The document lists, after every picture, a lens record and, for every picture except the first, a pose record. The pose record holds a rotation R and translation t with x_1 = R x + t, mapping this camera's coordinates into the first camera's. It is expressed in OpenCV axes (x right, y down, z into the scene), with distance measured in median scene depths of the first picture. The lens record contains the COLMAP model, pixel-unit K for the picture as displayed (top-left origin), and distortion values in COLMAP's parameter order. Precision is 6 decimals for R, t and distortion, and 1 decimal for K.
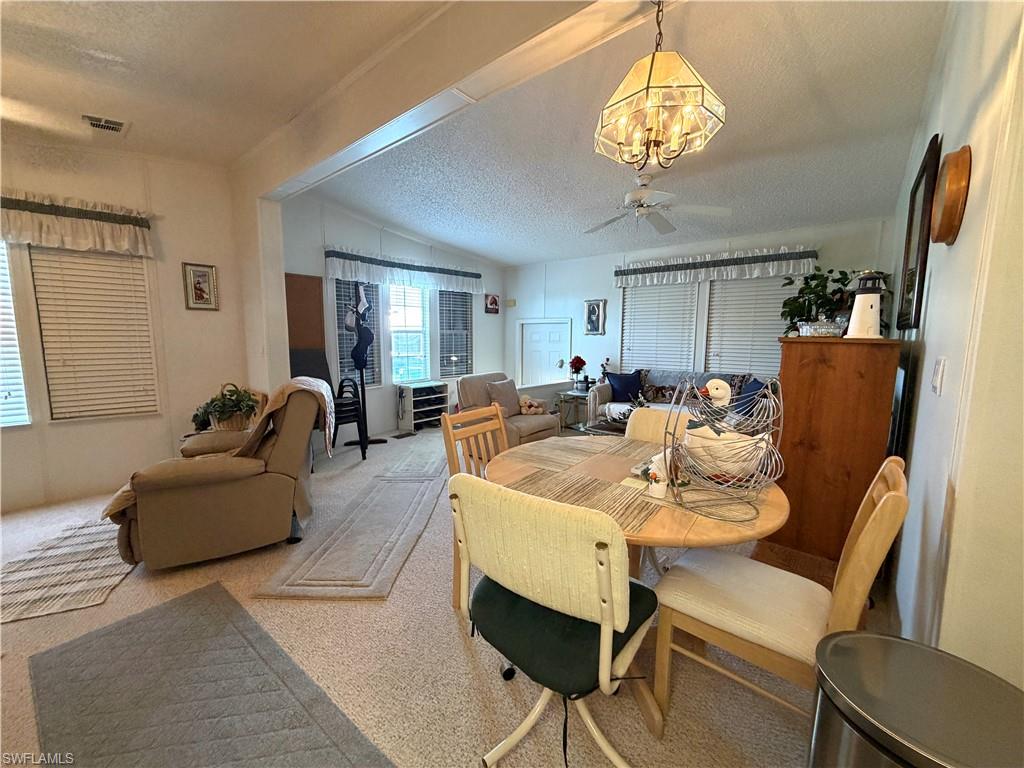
lens RADIAL K [[408.2, 0, 507.7], [0, 408.2, 385.2], [0, 0, 1]] dist [0.000936, -0.000022]
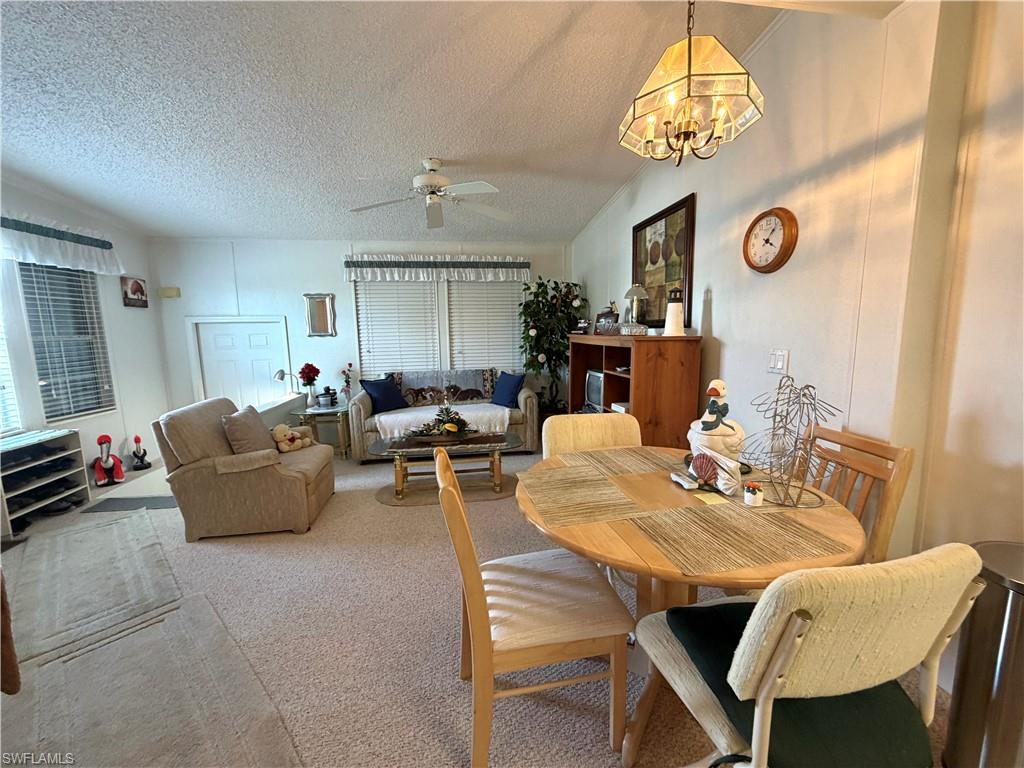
lens RADIAL K [[408.2, 0, 508.0], [0, 408.2, 384.9], [0, 0, 1]] dist [0.000936, -0.000022]
pose [[0.660581, -0.118751, 0.741303, -0.270134], [0.113226, 0.991875, 0.057994, -0.052145], [-0.742167, 0.045625, 0.668660, 0.285830]]
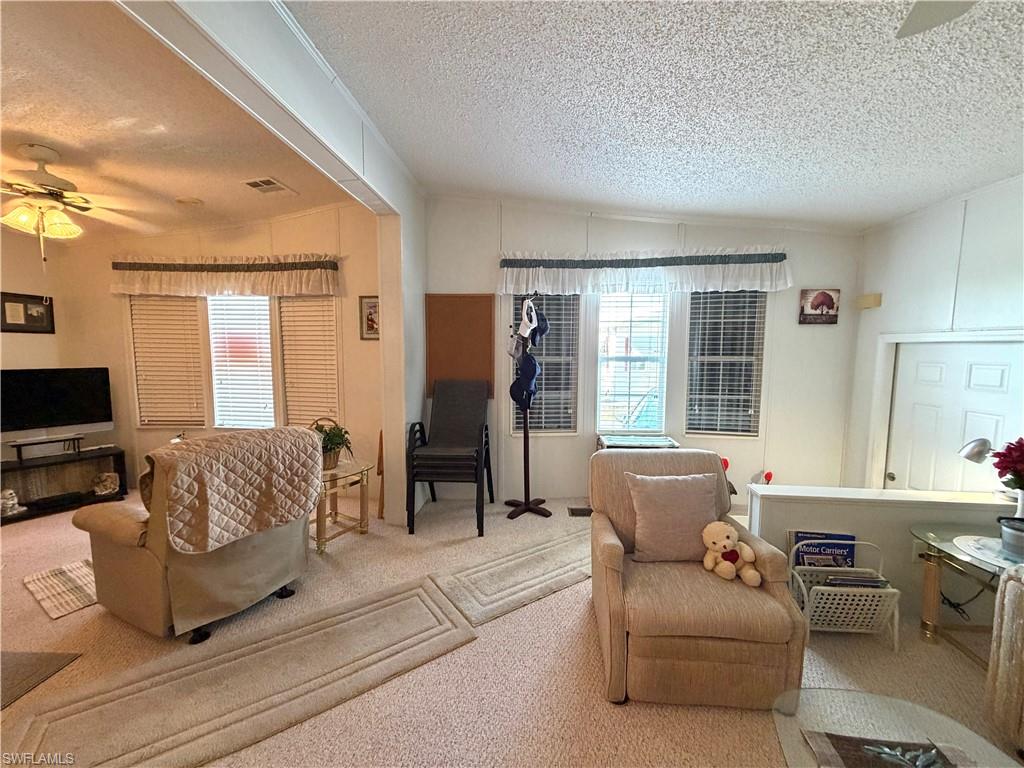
lens RADIAL K [[408.2, 0, 508.0], [0, 408.2, 384.8], [0, 0, 1]] dist [0.000936, -0.000022]
pose [[0.578642, 0.071340, -0.812456, 0.308312], [-0.099780, 0.994876, 0.016293, -0.127992], [0.809455, 0.071639, 0.582795, 0.716392]]
